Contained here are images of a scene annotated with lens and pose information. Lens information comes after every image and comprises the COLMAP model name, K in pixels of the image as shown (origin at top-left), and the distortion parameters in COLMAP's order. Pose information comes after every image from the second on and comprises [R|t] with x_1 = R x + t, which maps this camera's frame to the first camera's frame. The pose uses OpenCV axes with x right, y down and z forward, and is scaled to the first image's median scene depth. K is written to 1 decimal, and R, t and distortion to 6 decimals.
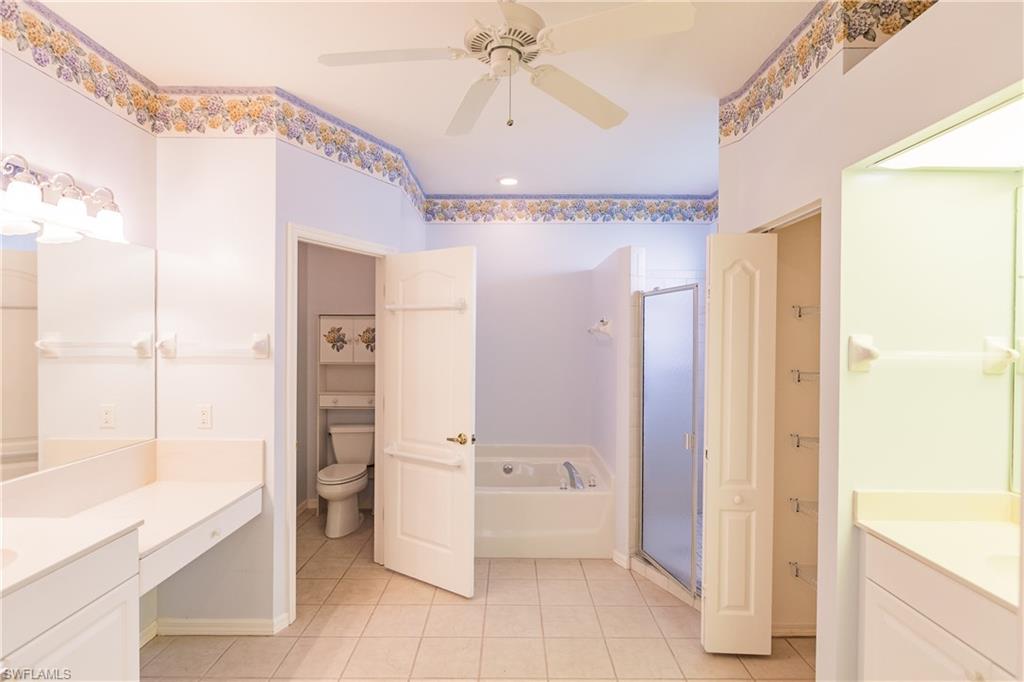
lens RADIAL K [[488.5, 0, 508.5], [0, 488.5, 340.9], [0, 0, 1]] dist [-0.004250, -0.001071]
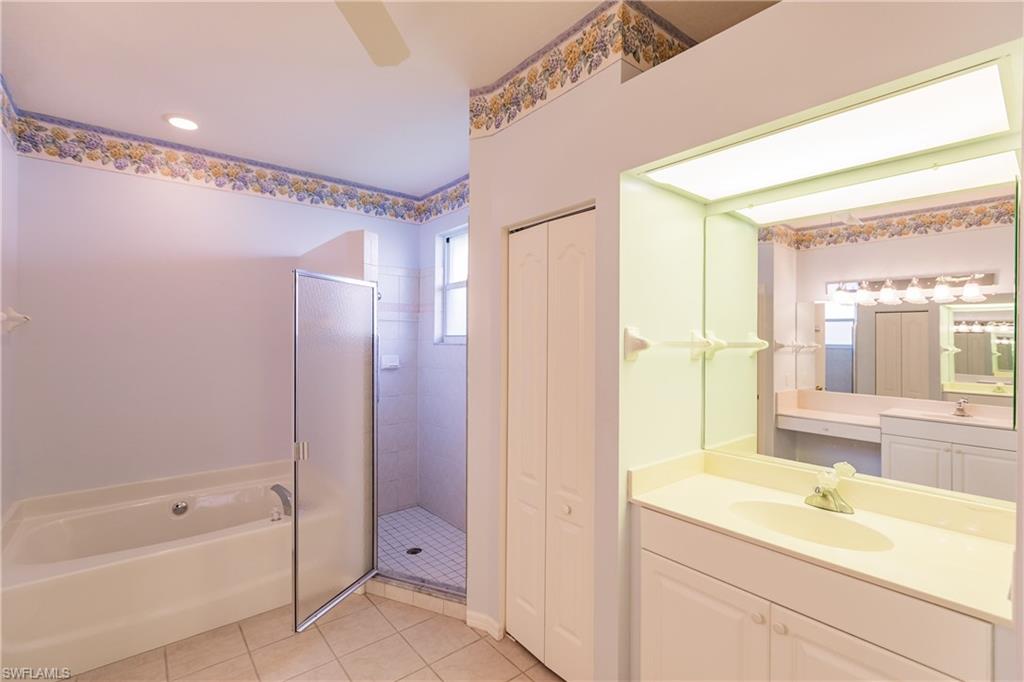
lens RADIAL K [[459.8, 0, 516.7], [0, 459.8, 341.7], [0, 0, 1]] dist [0.005110, -0.001579]
pose [[0.776910, -0.004216, 0.629598, -0.083979], [0.003492, 0.999991, 0.002387, 0.010914], [-0.629603, 0.000344, 0.776917, 0.230705]]
